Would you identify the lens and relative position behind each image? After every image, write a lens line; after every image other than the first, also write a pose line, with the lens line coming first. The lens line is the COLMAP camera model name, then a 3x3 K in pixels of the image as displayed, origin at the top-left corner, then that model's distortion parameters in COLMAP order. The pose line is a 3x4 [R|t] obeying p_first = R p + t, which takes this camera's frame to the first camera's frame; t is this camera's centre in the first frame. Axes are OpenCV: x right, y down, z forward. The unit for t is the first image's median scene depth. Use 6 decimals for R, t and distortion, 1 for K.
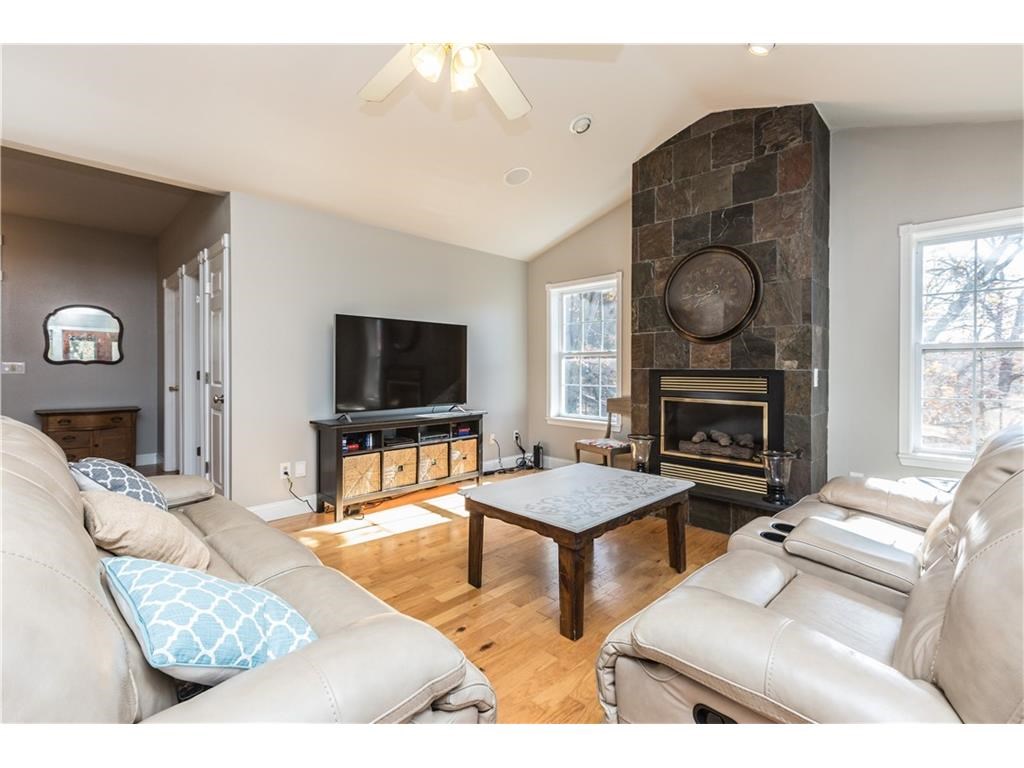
lens RADIAL K [[461.7, 0, 506.5], [0, 461.7, 371.8], [0, 0, 1]] dist [0.001536, -0.000122]
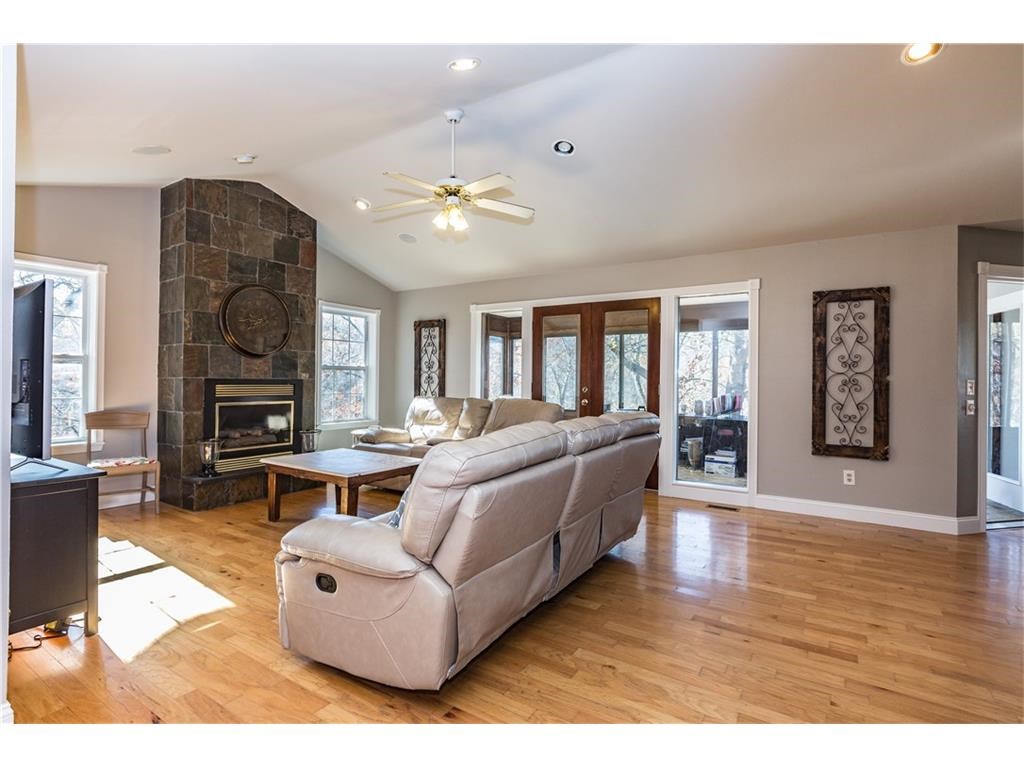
lens RADIAL K [[496.4, 0, 512.3], [0, 496.4, 379.1], [0, 0, 1]] dist [-0.000467, 0.000292]
pose [[-0.214036, -0.001437, 0.976825, -0.992807], [0.000466, 0.999999, 0.001573, -0.004974], [-0.976826, 0.000792, -0.214035, 0.546448]]
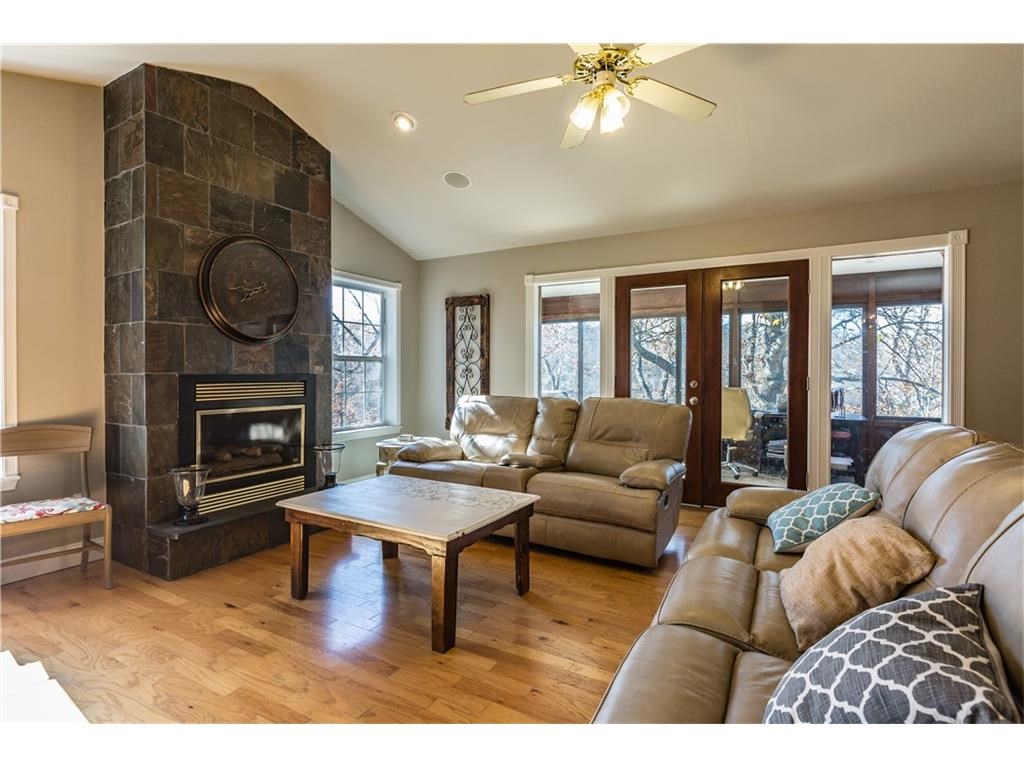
lens RADIAL K [[507.6, 0, 511.4], [0, 507.6, 379.0], [0, 0, 1]] dist [-0.001534, -0.000610]
pose [[-0.271984, -0.015328, 0.962180, -0.592437], [0.008982, 0.999789, 0.018466, -0.008026], [-0.962260, 0.013665, -0.271789, 0.722082]]
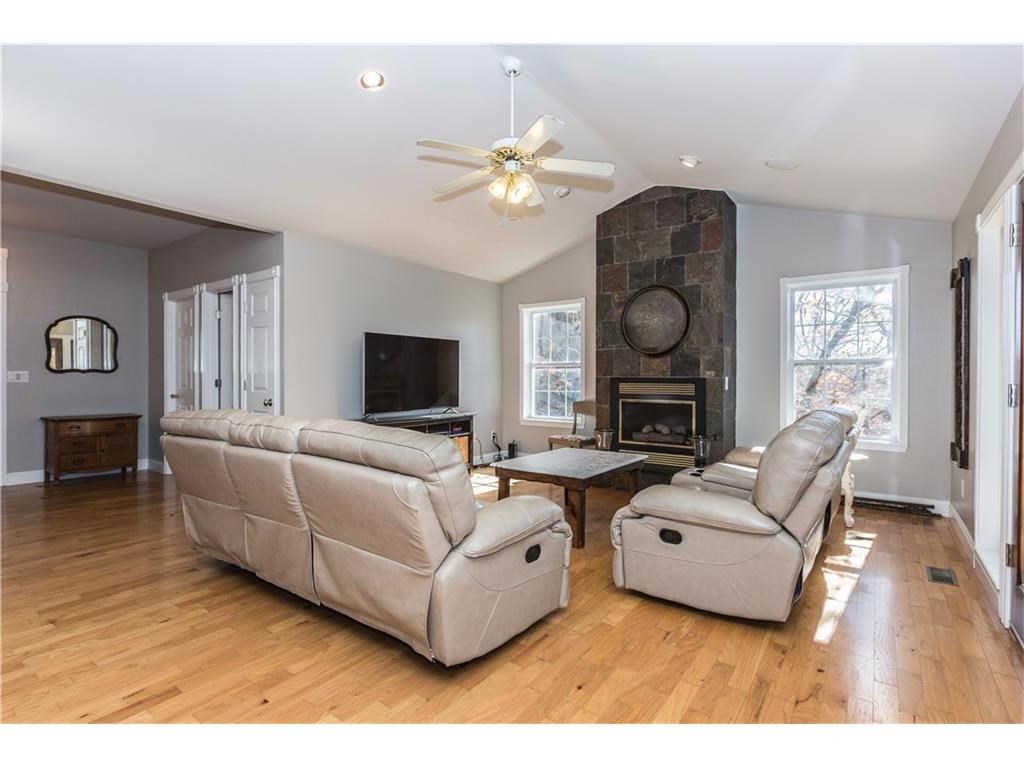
lens RADIAL K [[507.6, 0, 511.4], [0, 507.6, 379.0], [0, 0, 1]] dist [-0.001534, -0.000610]
pose [[0.987748, -0.001031, 0.156055, -0.181834], [0.001562, 0.999993, -0.003280, 0.003237], [-0.156051, 0.003484, 0.987743, -0.350469]]
